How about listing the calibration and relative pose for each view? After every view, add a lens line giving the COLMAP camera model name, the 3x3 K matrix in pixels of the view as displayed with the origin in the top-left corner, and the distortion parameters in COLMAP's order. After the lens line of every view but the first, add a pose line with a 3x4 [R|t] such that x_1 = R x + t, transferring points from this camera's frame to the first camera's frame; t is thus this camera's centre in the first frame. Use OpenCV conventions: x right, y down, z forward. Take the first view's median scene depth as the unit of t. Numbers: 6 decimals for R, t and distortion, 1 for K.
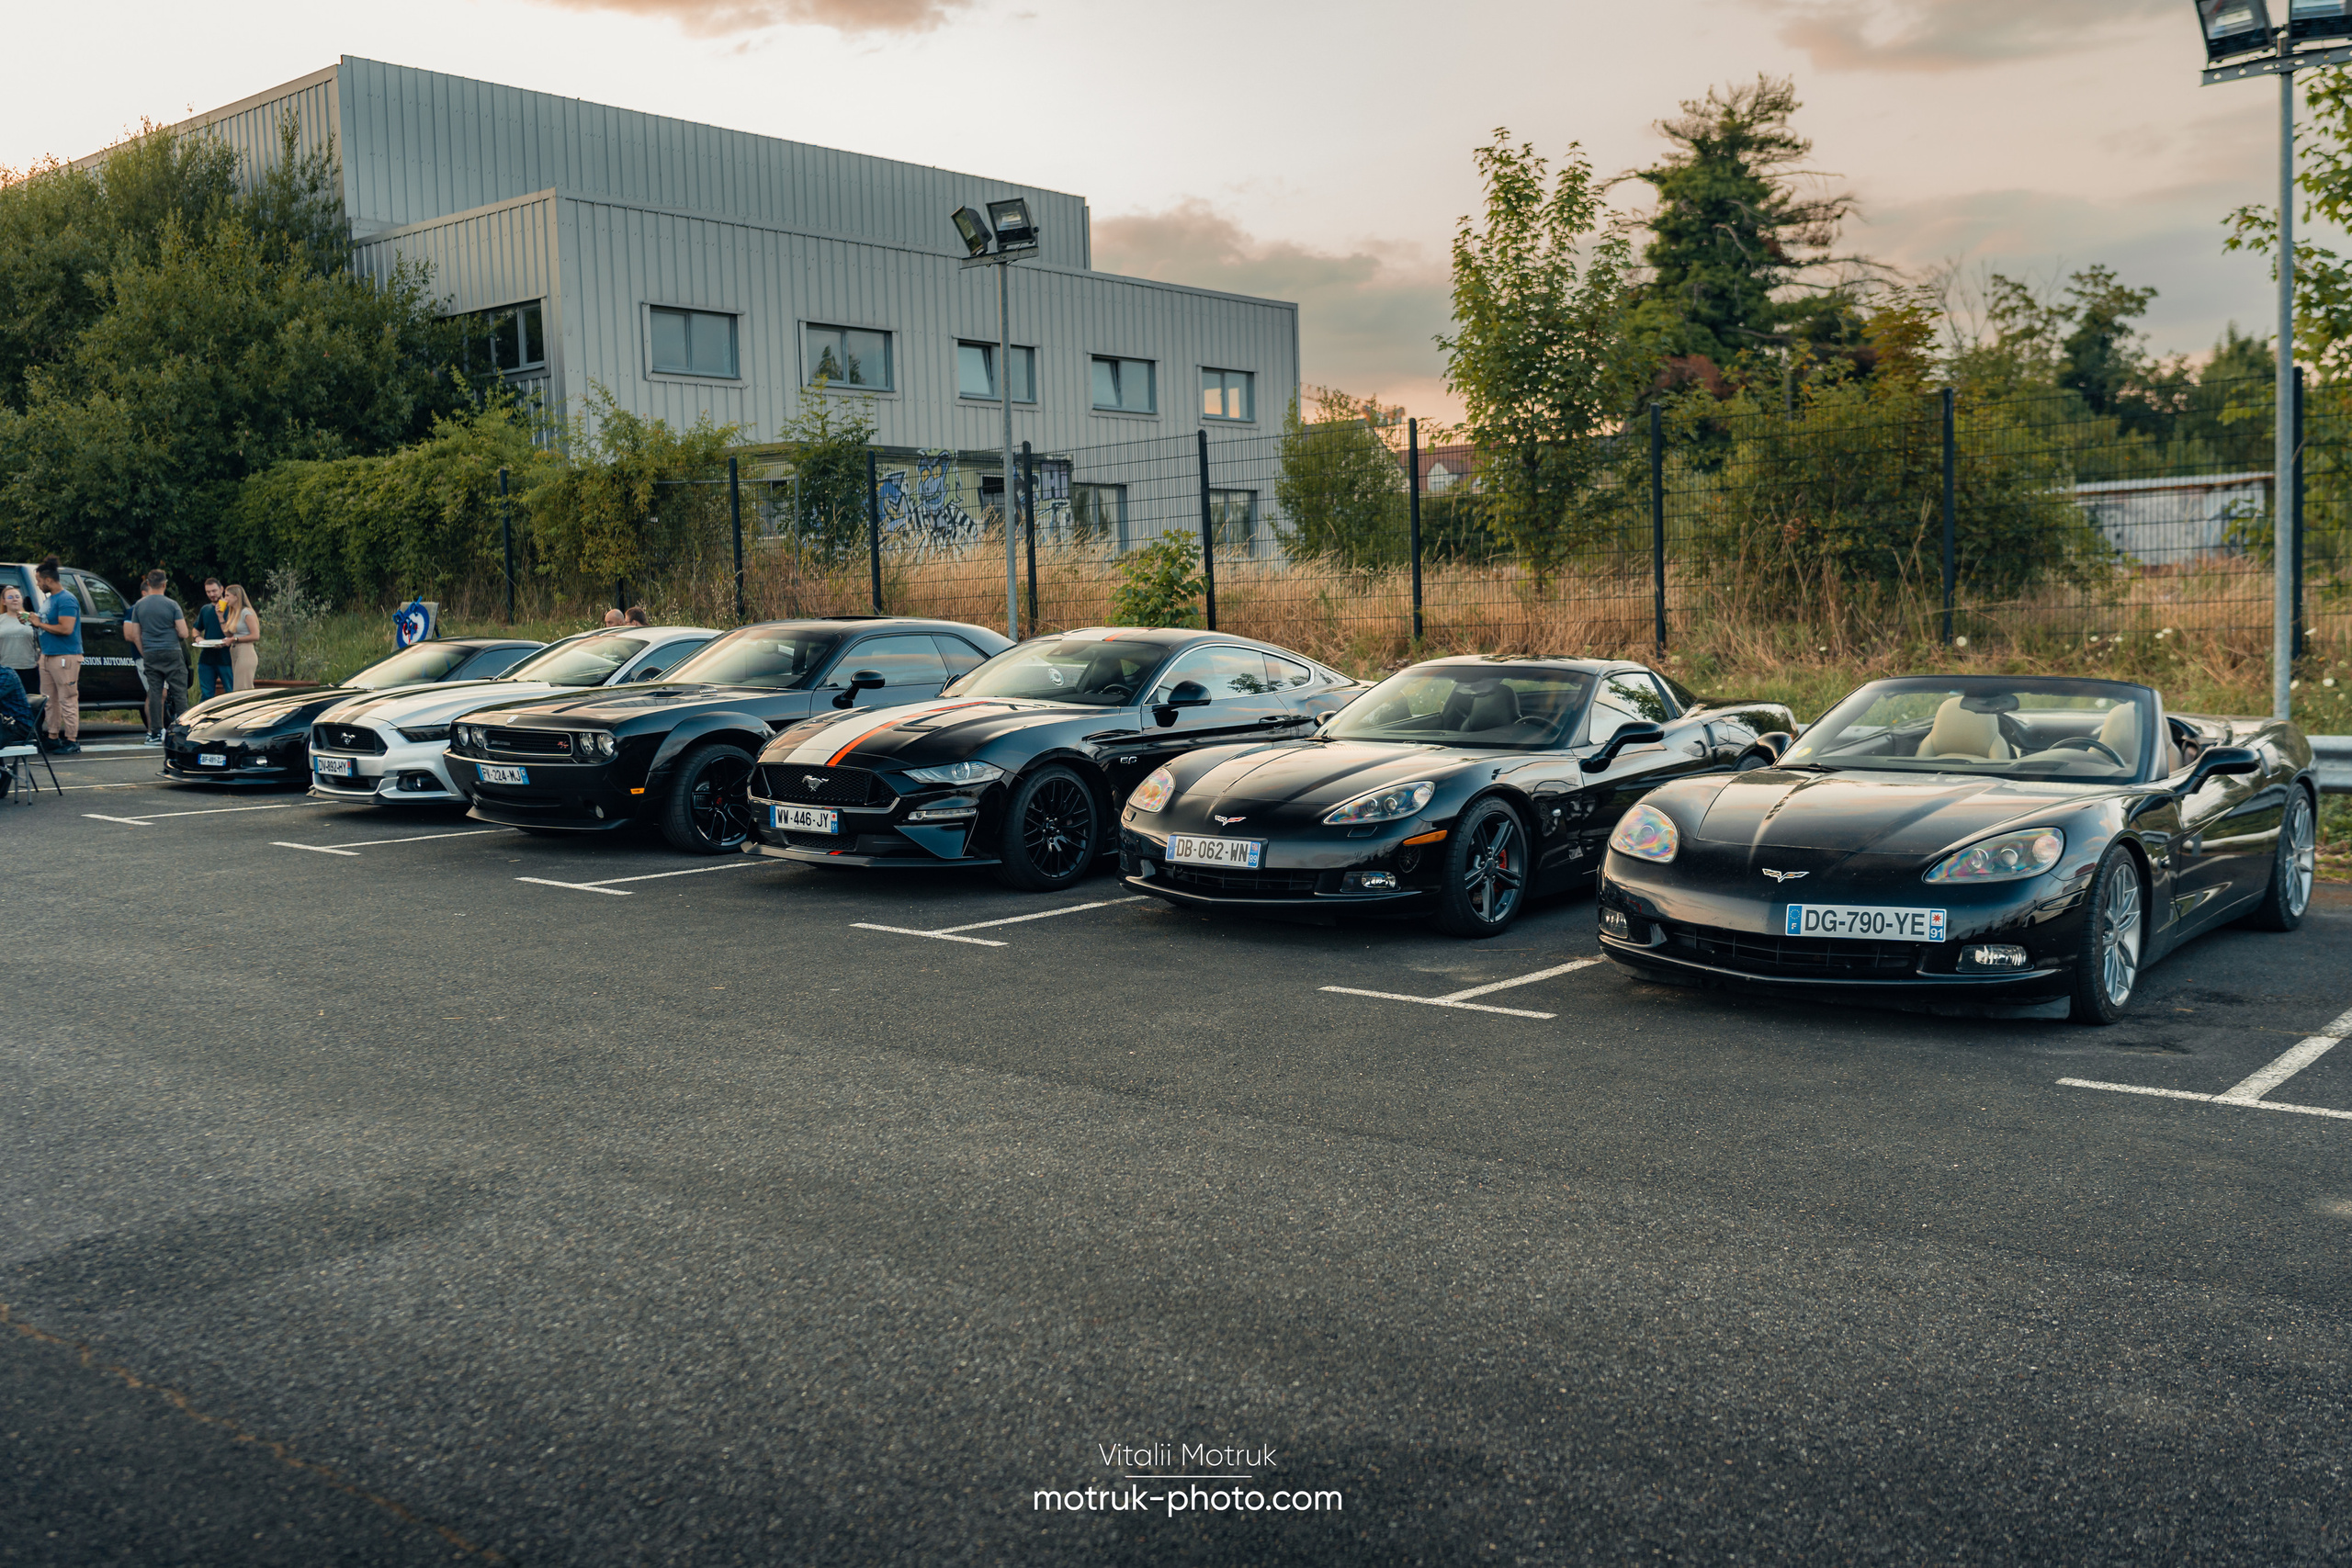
lens RADIAL K [[2302.9, 0, 1176.0], [0, 2302.9, 784.0], [0, 0, 1]] dist [0.024997, -0.000121]
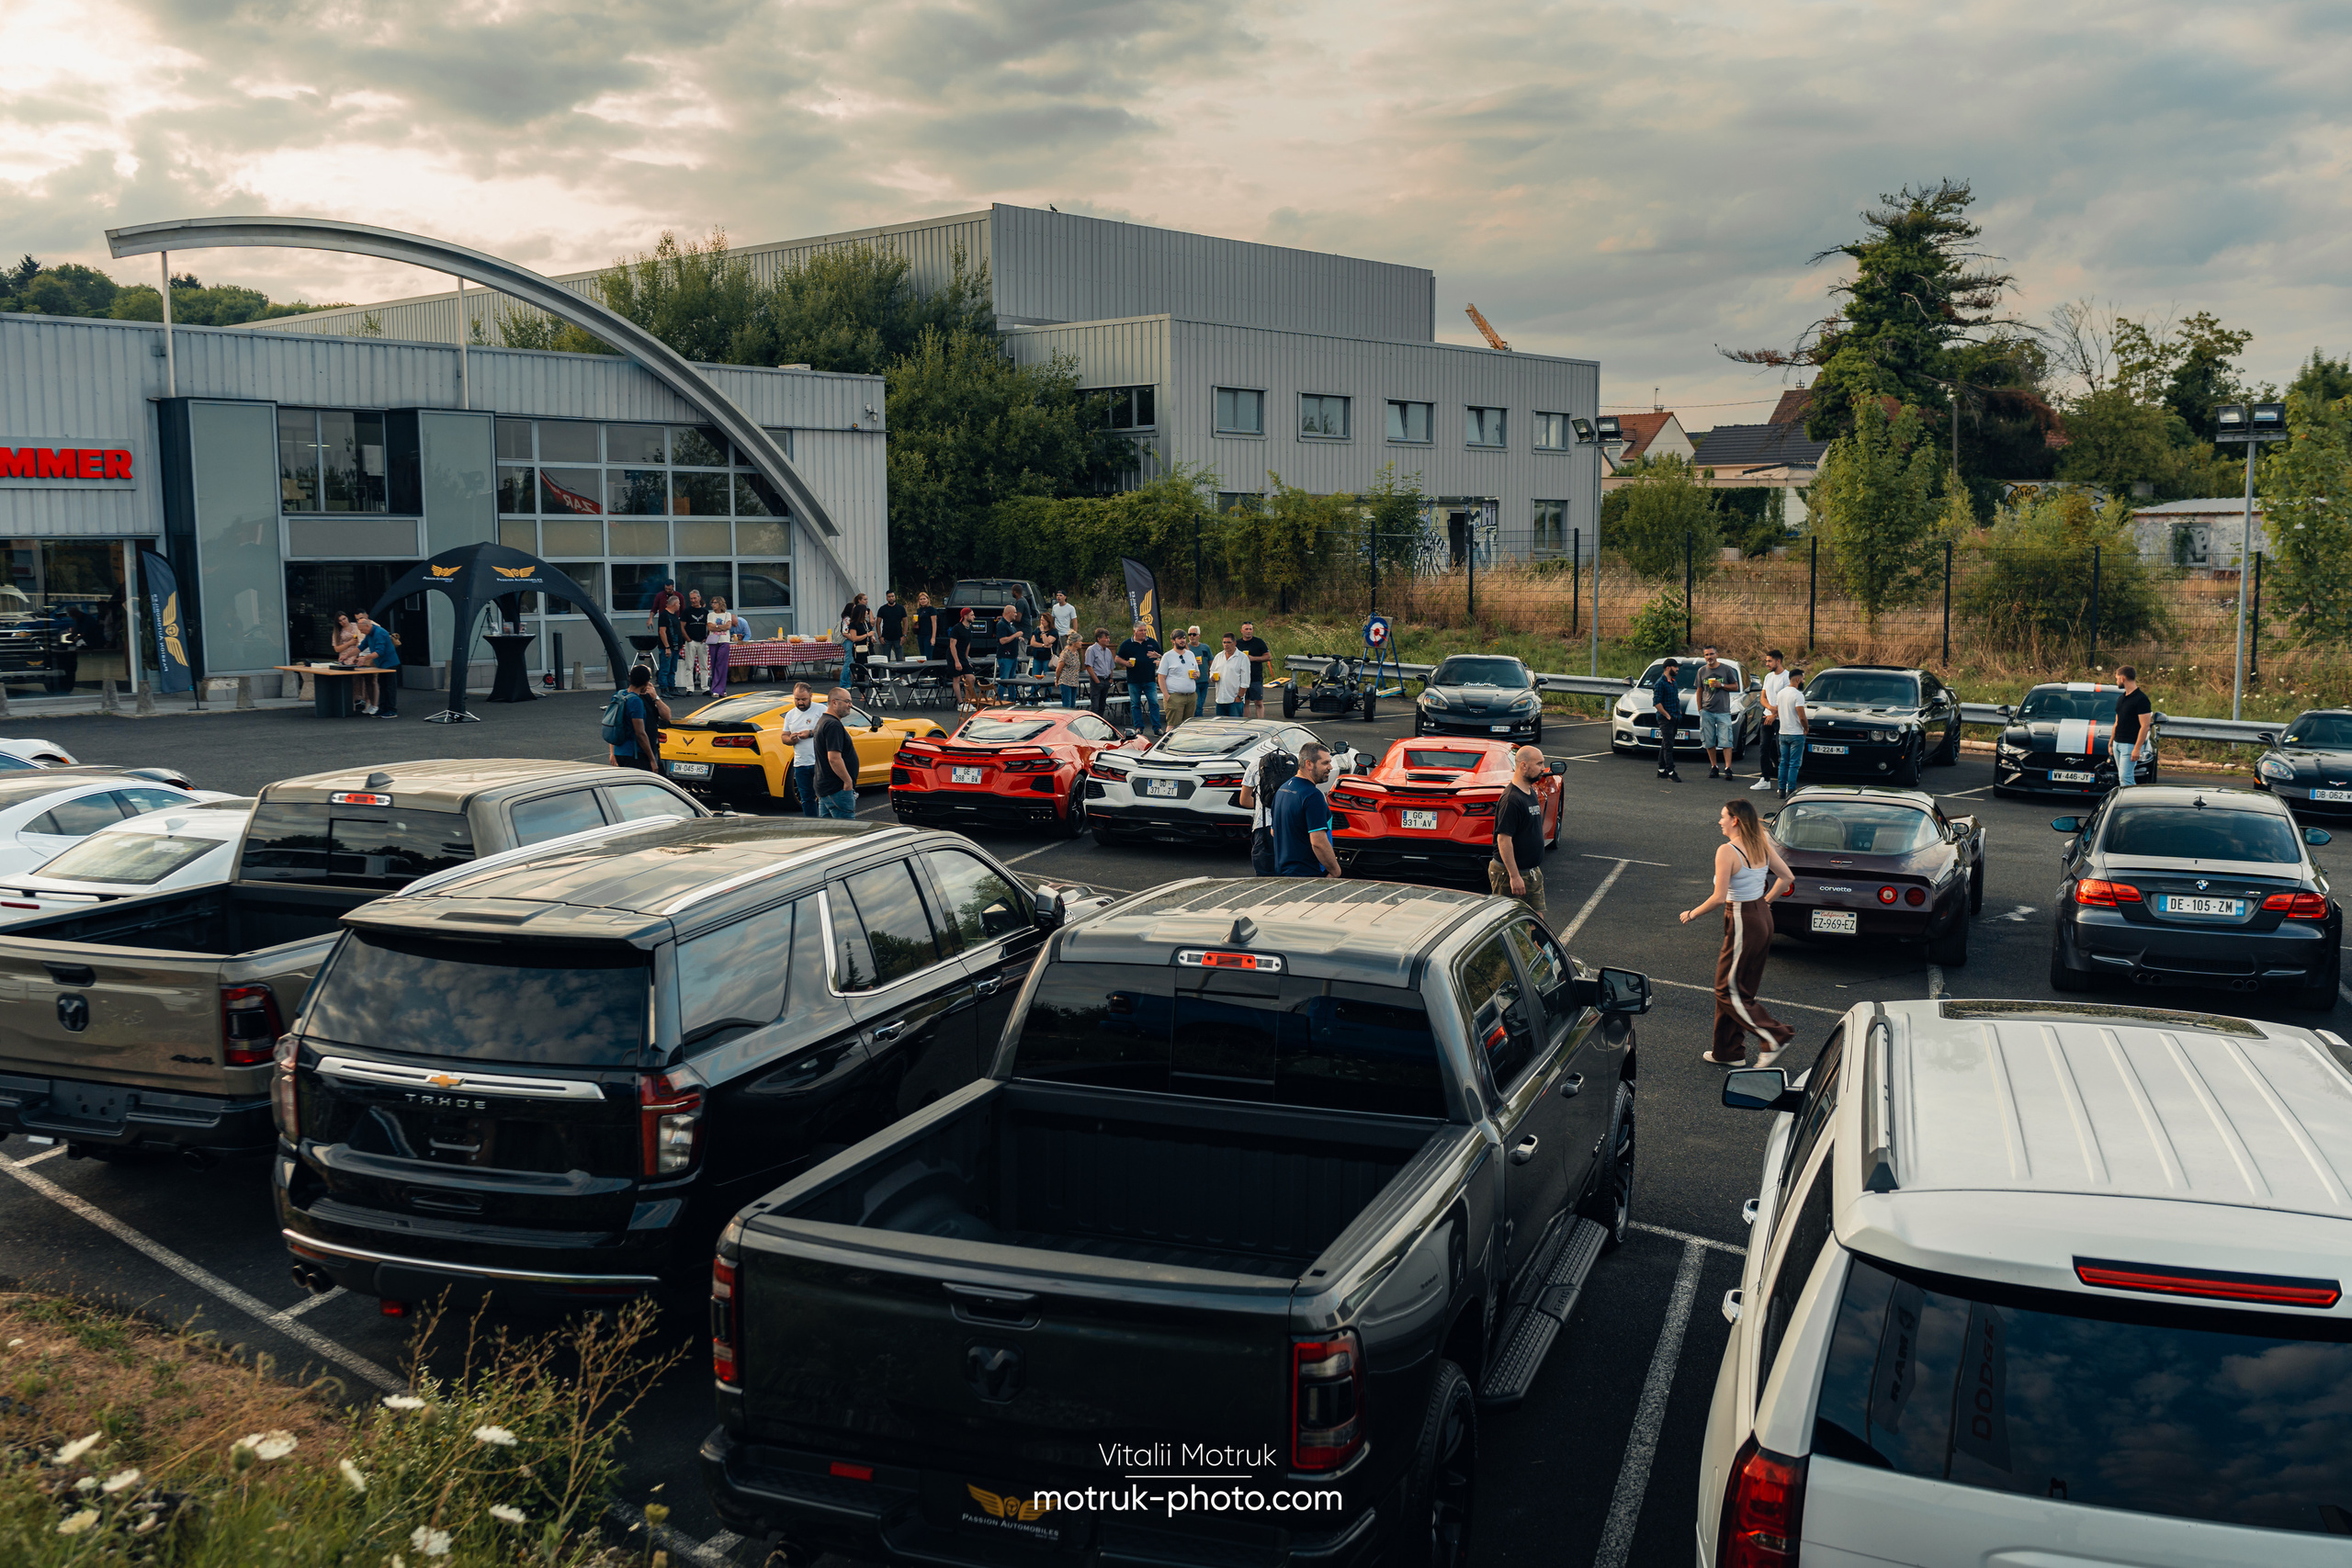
lens RADIAL K [[2194.2, 0, 1176.0], [0, 2194.2, 784.0], [0, 0, 1]] dist [-0.020442, -0.005284]
pose [[0.997825, 0.033859, -0.056558, -0.156636], [-0.031701, 0.998750, 0.038640, -0.002325], [0.057796, -0.036763, 0.997651, -0.425396]]
